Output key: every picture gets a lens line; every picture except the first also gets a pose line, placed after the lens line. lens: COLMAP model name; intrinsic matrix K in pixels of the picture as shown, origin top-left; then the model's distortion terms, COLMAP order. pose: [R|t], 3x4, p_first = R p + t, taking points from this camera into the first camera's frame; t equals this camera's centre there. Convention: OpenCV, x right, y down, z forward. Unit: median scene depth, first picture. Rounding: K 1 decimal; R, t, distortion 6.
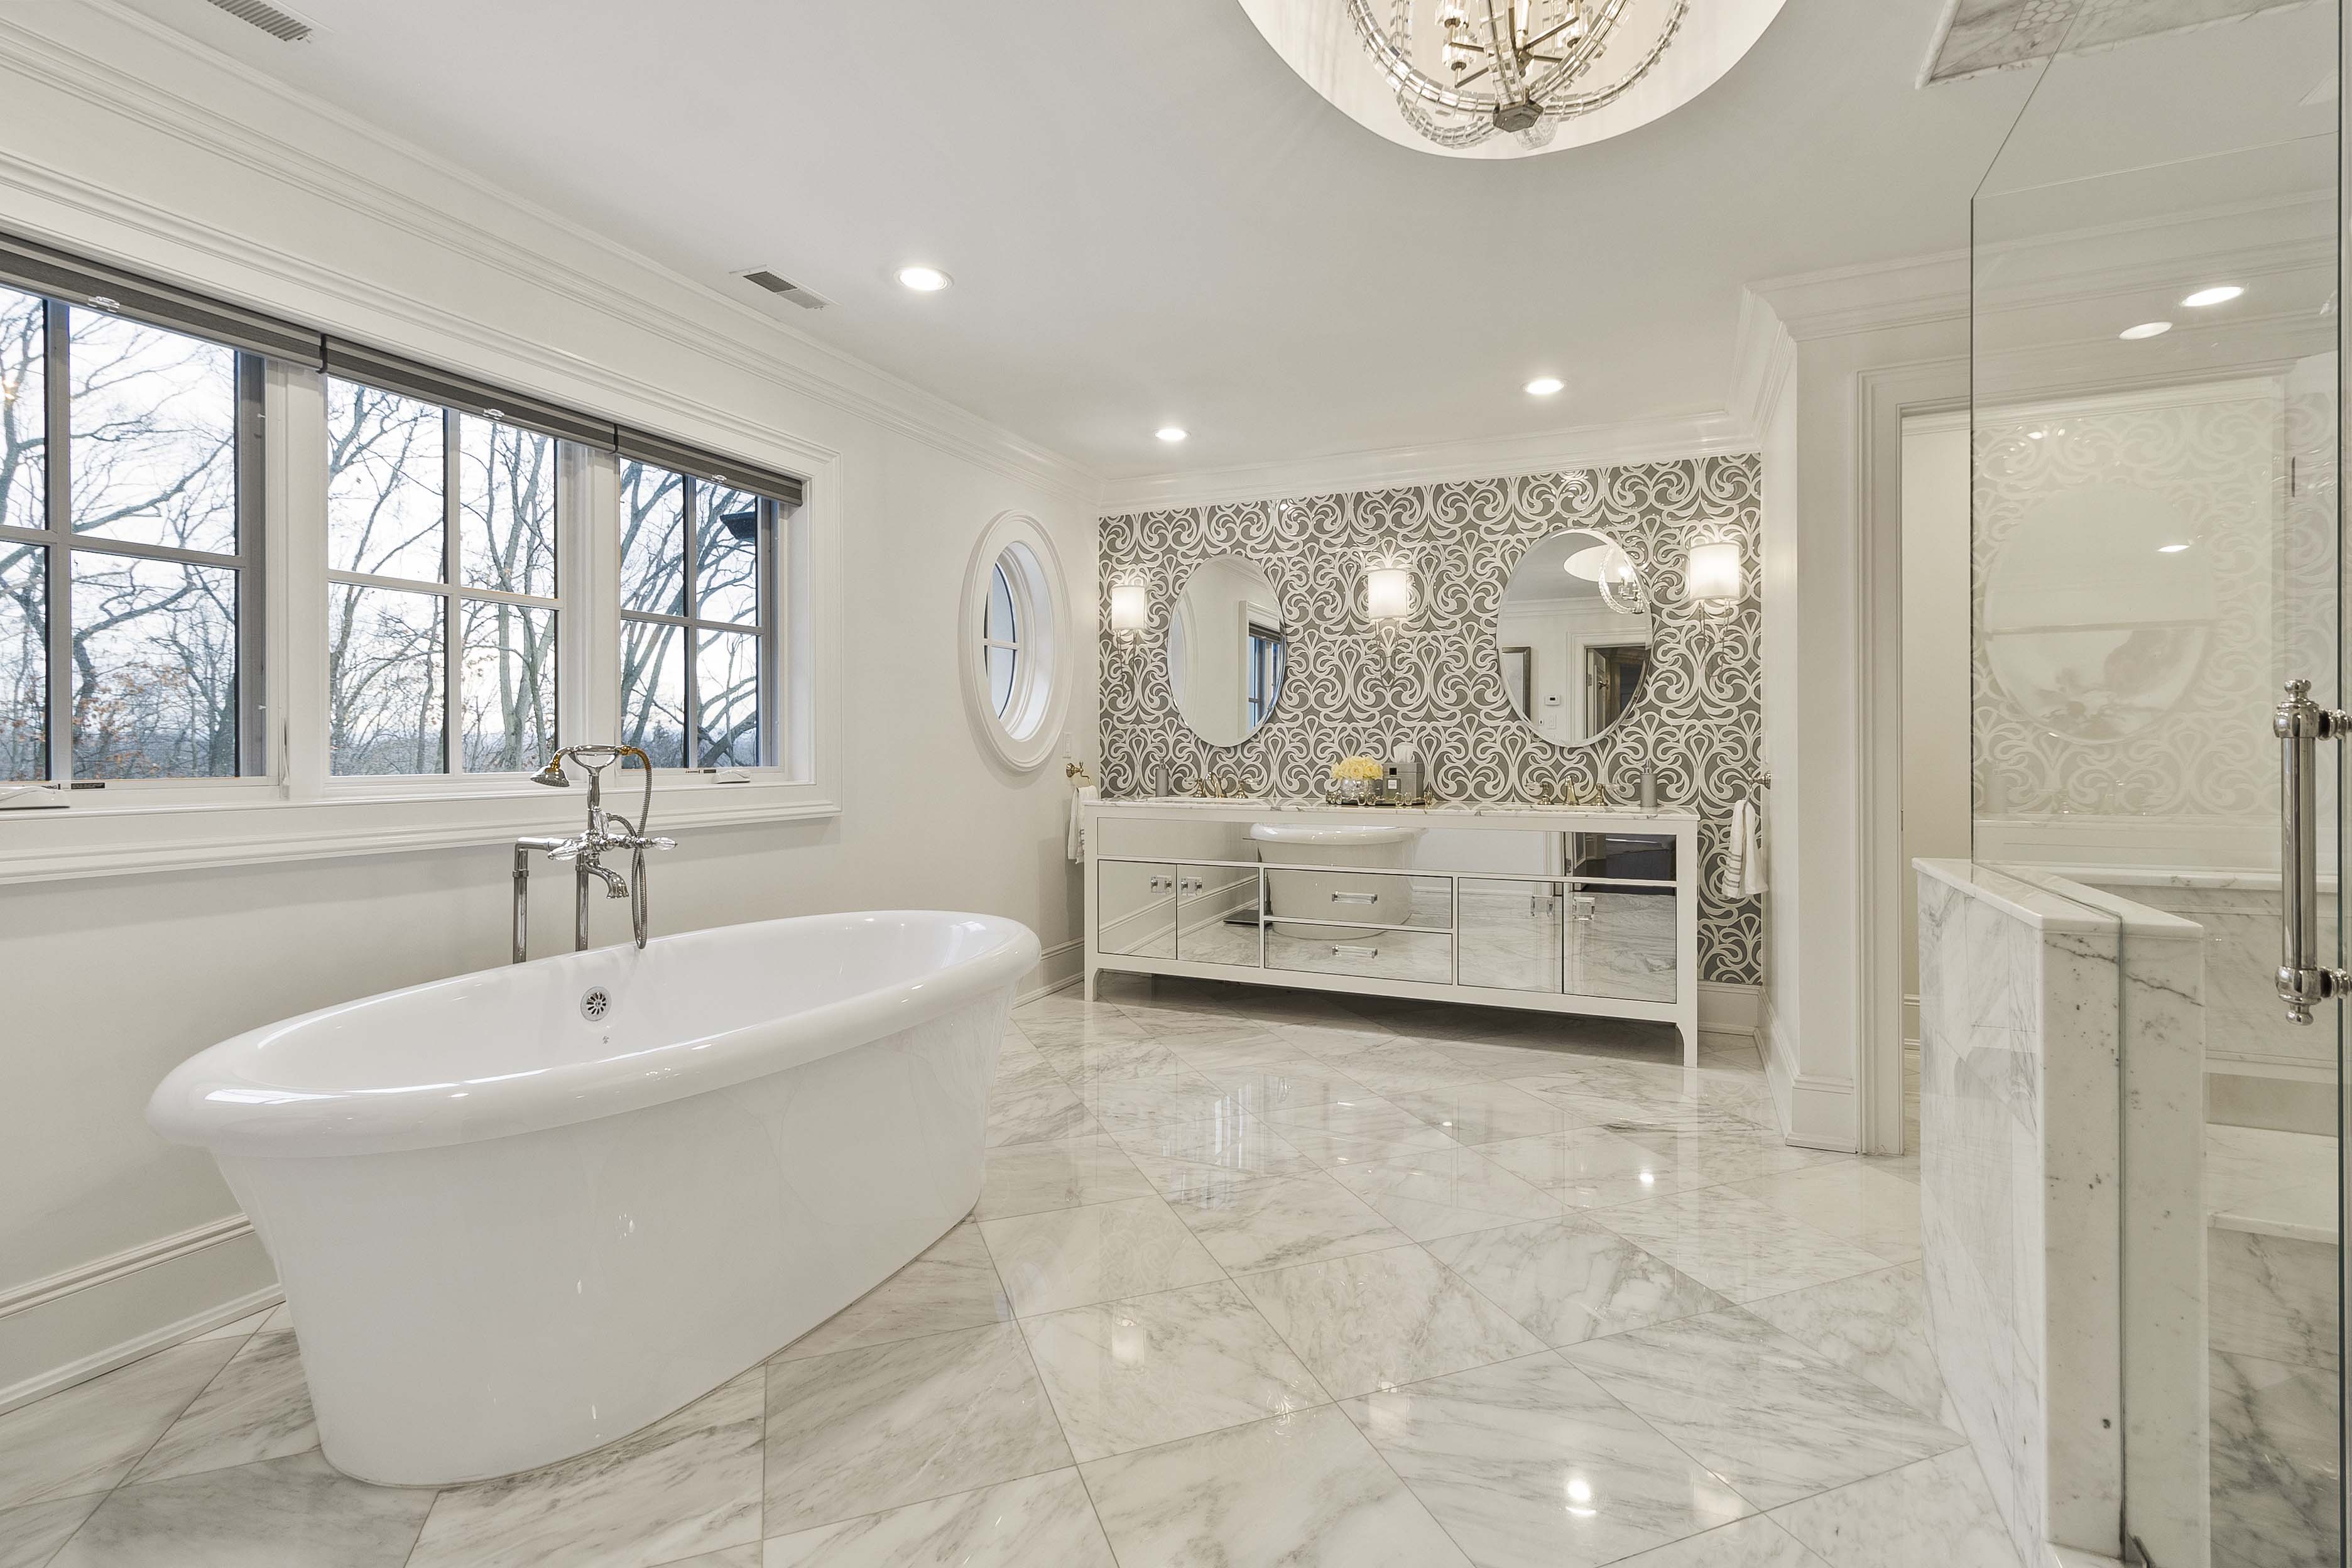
lens RADIAL K [[1084.1, 0, 1173.6], [0, 1084.1, 751.1], [0, 0, 1]] dist [0.001627, 0.000074]
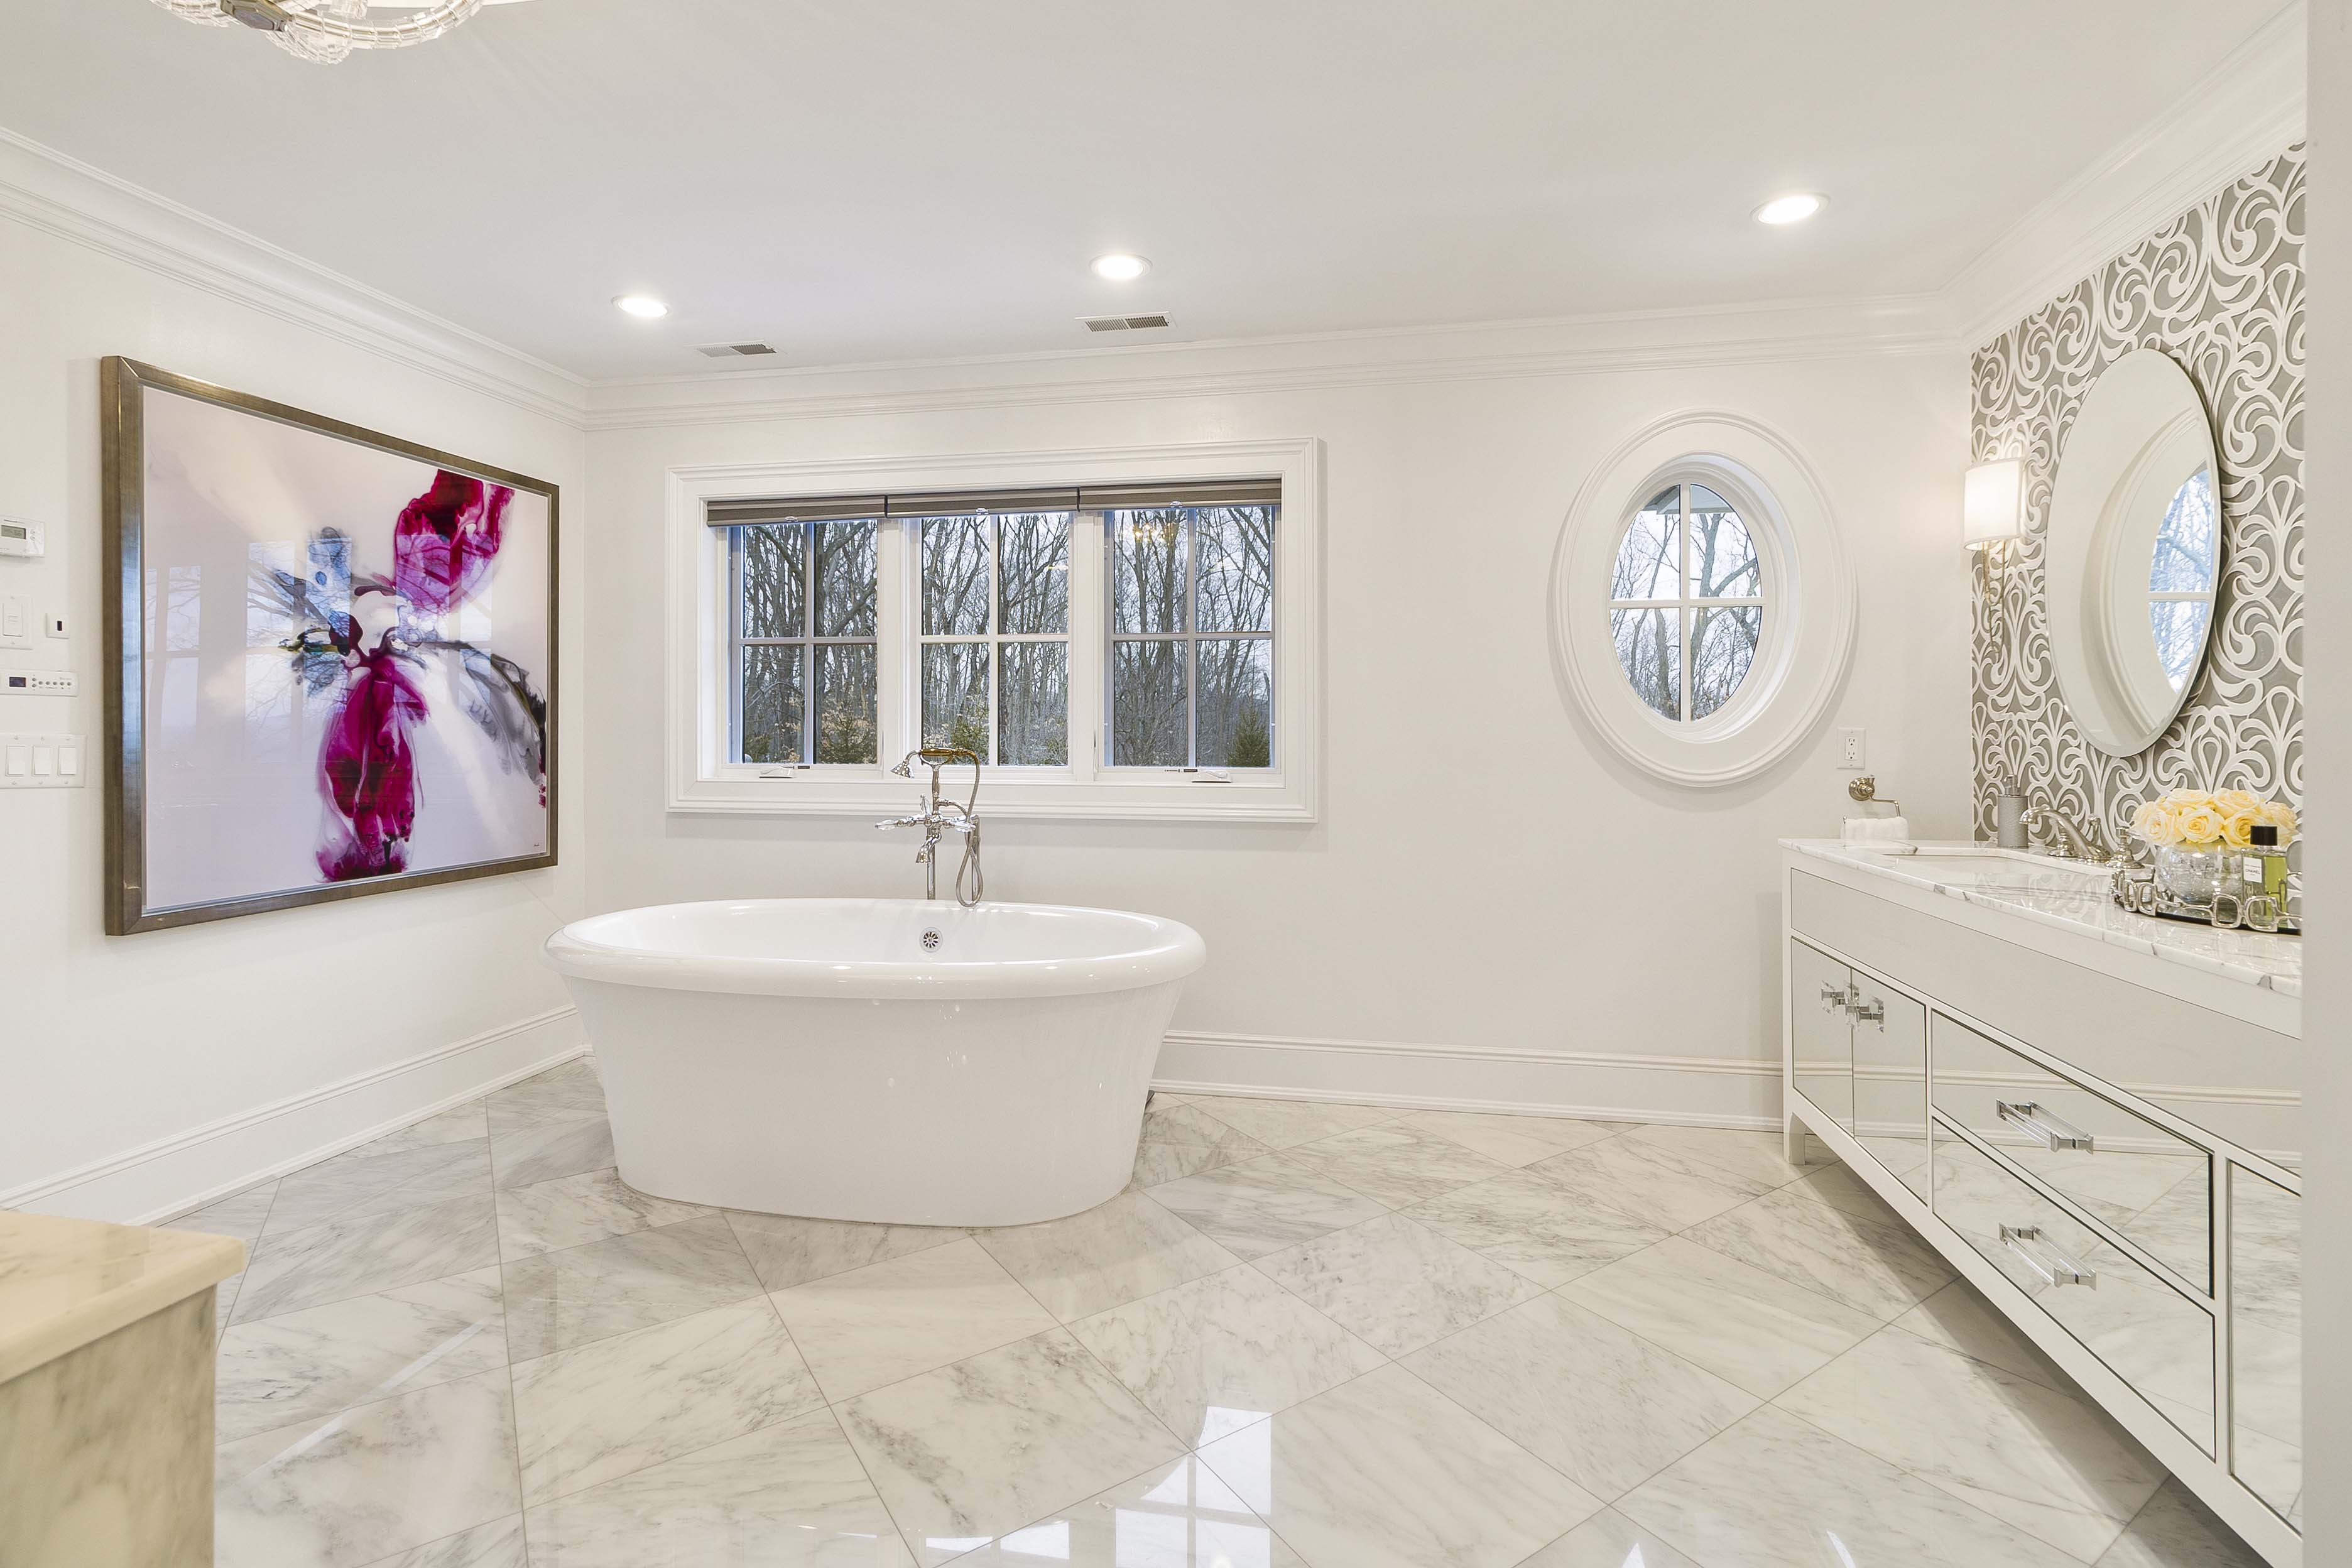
lens RADIAL K [[1079.6, 0, 1178.9], [0, 1079.6, 735.7], [0, 0, 1]] dist [0.004238, 0.000408]
pose [[0.233171, 0.002488, -0.972433, 0.450701], [-0.005088, 0.999986, 0.001338, -0.013161], [0.972422, 0.004635, 0.233181, 0.524134]]
